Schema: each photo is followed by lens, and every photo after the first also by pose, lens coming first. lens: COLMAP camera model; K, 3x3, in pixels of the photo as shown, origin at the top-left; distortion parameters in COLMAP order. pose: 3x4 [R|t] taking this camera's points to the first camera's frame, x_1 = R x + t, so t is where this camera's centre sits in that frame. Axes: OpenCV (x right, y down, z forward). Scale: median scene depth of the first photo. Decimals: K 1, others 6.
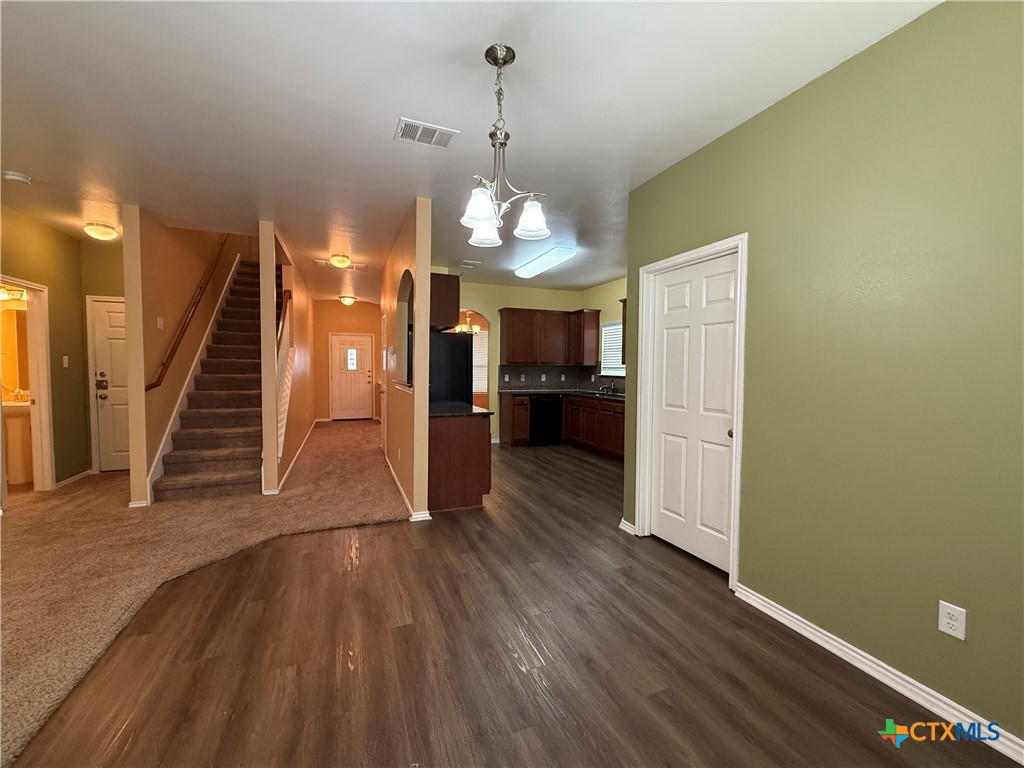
lens RADIAL K [[411.7, 0, 521.4], [0, 411.7, 384.4], [0, 0, 1]] dist [0.000753, 0.000009]
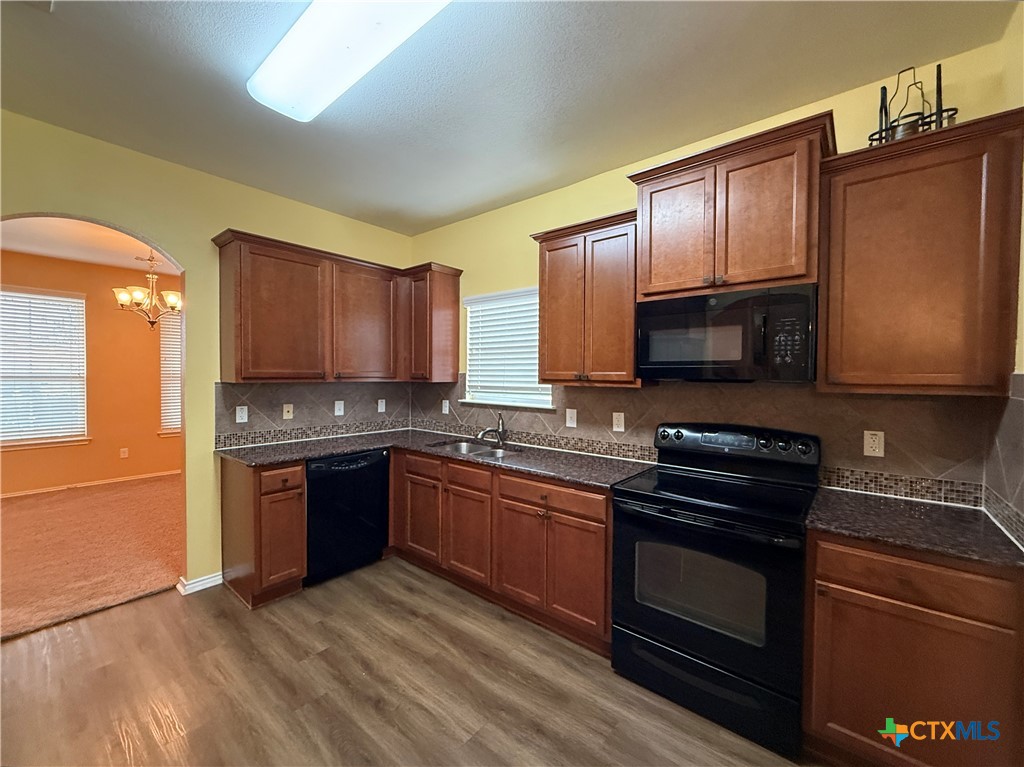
lens RADIAL K [[411.7, 0, 508.6], [0, 411.7, 383.5], [0, 0, 1]] dist [0.000753, 0.000009]
pose [[0.885306, -0.009998, 0.464902, 0.008339], [0.017343, 0.999783, -0.011526, -0.037556], [-0.464686, 0.018266, 0.885287, 0.531949]]
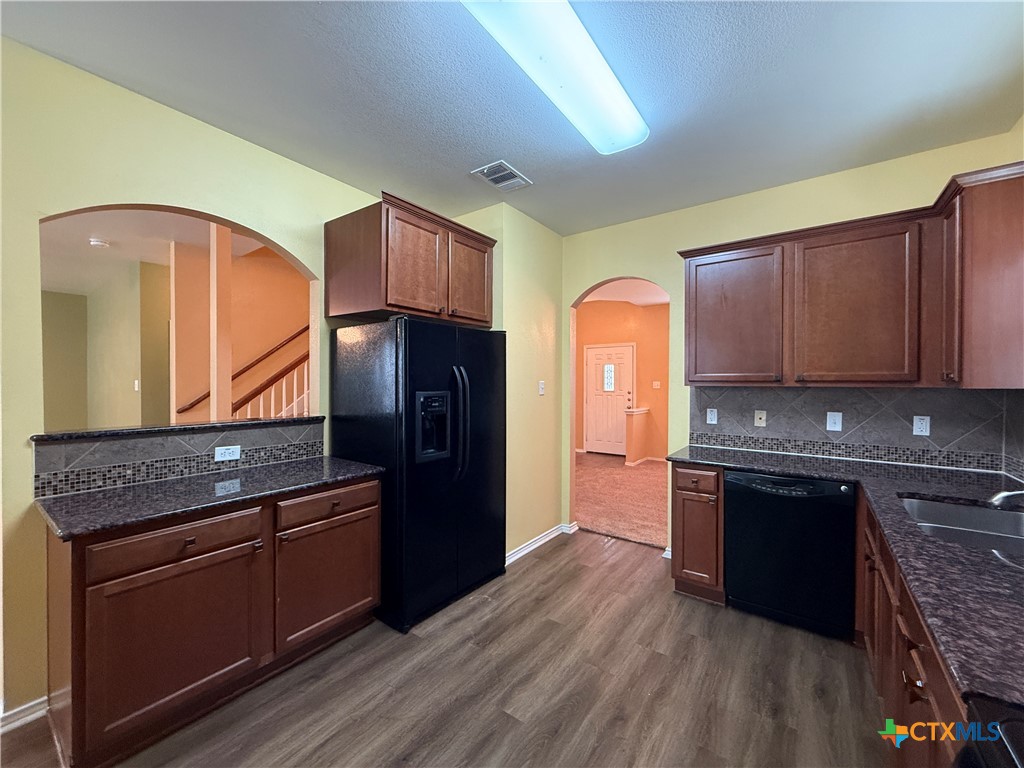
lens RADIAL K [[411.7, 0, 516.9], [0, 411.7, 384.5], [0, 0, 1]] dist [0.000753, 0.000009]
pose [[0.522969, -0.002383, -0.852349, 0.224478], [-0.032736, 0.999202, -0.022879, -0.033071], [0.851723, 0.039868, 0.522473, 0.611482]]
